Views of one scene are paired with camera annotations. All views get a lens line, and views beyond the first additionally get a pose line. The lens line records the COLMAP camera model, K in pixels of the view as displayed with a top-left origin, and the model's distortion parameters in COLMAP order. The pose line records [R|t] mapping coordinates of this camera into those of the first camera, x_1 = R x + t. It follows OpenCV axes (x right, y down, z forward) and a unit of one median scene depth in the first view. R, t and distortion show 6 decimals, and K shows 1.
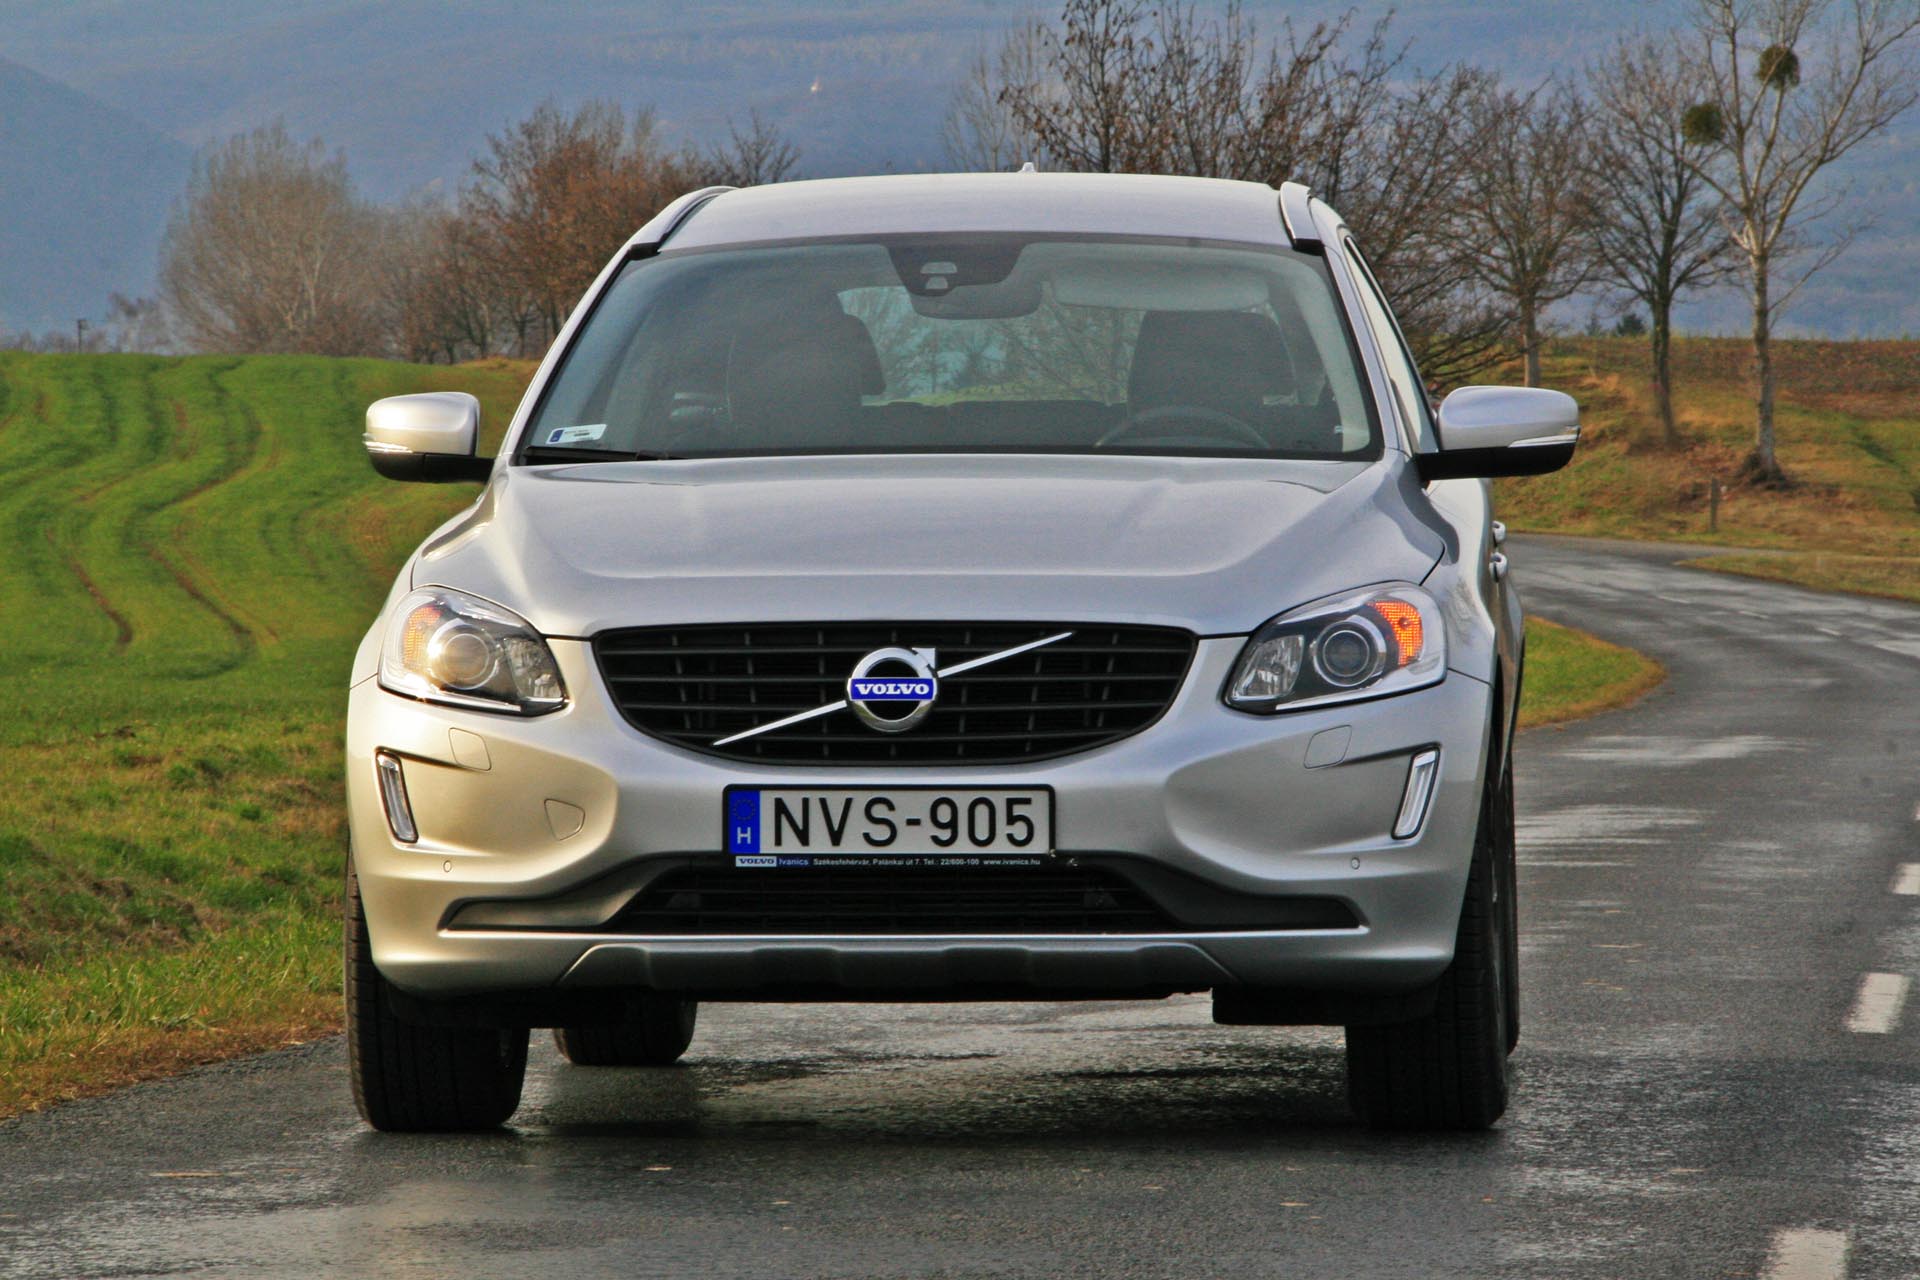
lens RADIAL K [[12124.5, 0, 954.3], [0, 12124.5, 647.7], [0, 0, 1]] dist [2.789761, 0.000000]
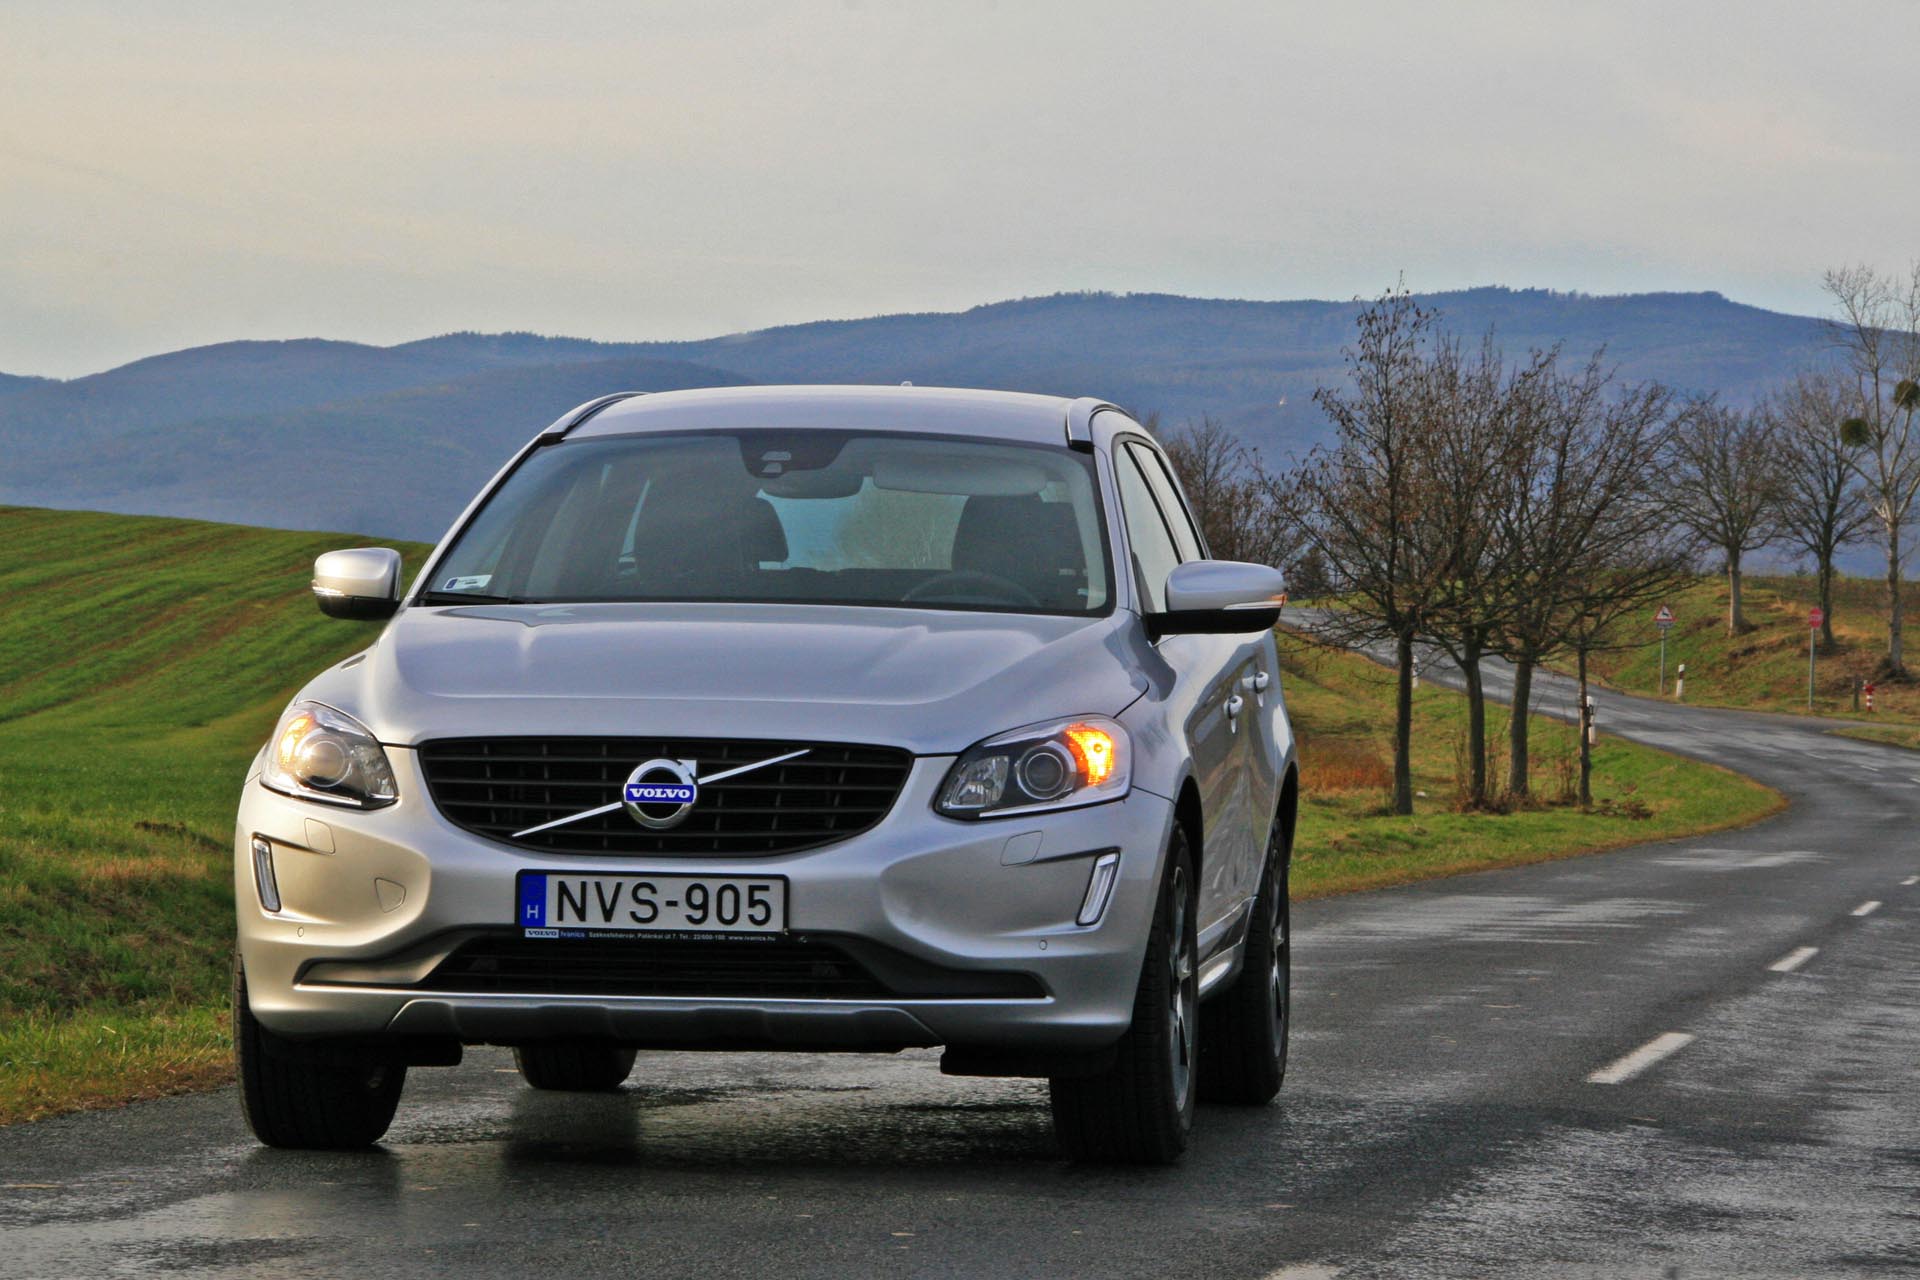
lens RADIAL K [[8018.6, 0, 937.9], [0, 8018.6, 681.1], [0, 0, 1]] dist [1.269226, 0.000000]
pose [[0.998045, 0.020800, -0.058931, 0.067389], [-0.021492, 0.999707, -0.011142, 0.000543], [0.058682, 0.012386, 0.998200, 0.193949]]
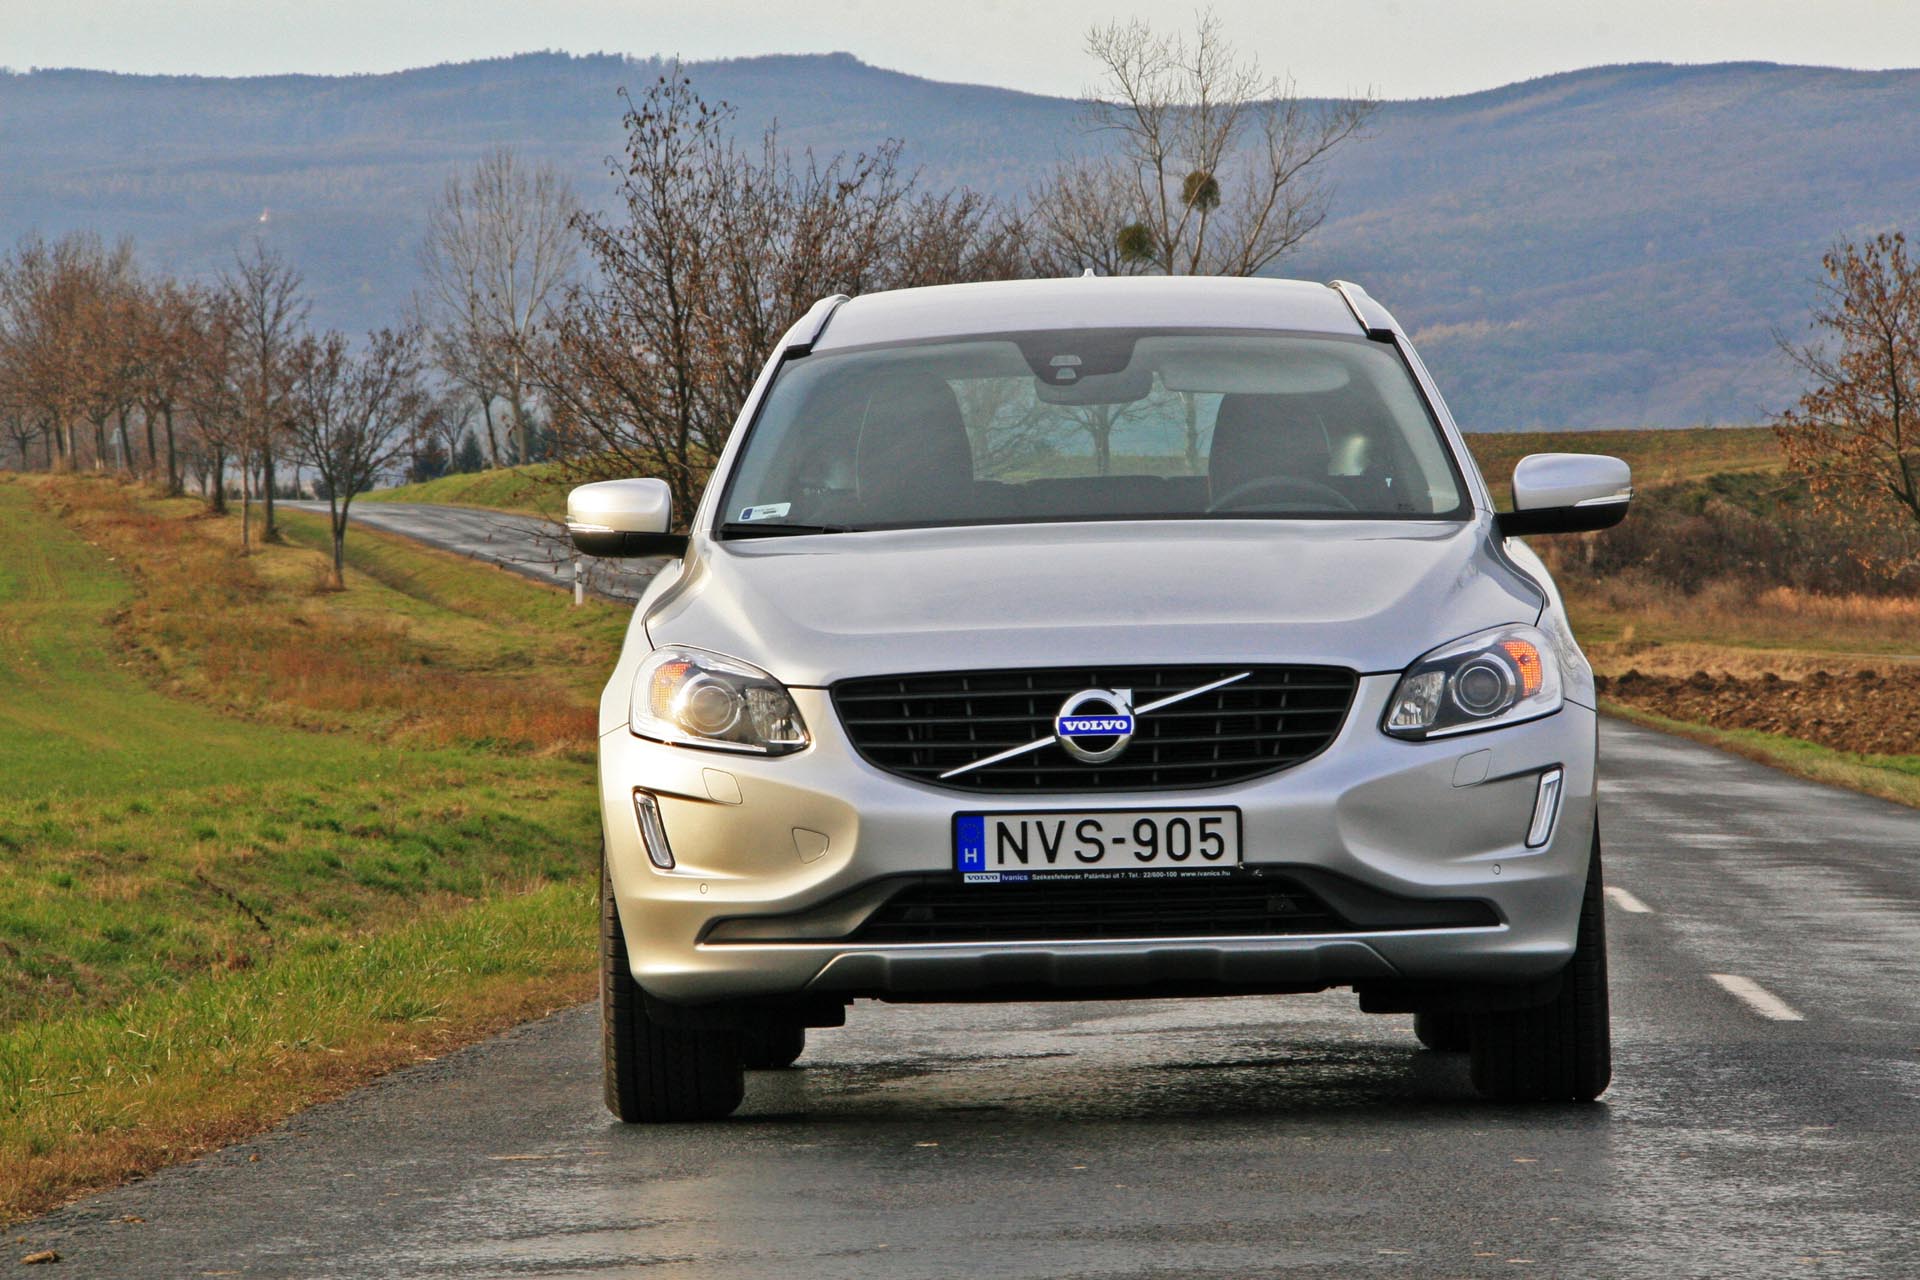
lens RADIAL K [[11245.7, 0, 962.4], [0, 11245.7, 652.5], [0, 0, 1]] dist [2.423278, 0.000000]
pose [[0.998279, -0.020960, 0.054762, -0.073347], [0.021350, 0.999751, -0.006548, 0.003111], [-0.054611, 0.007706, 0.998478, -0.060341]]
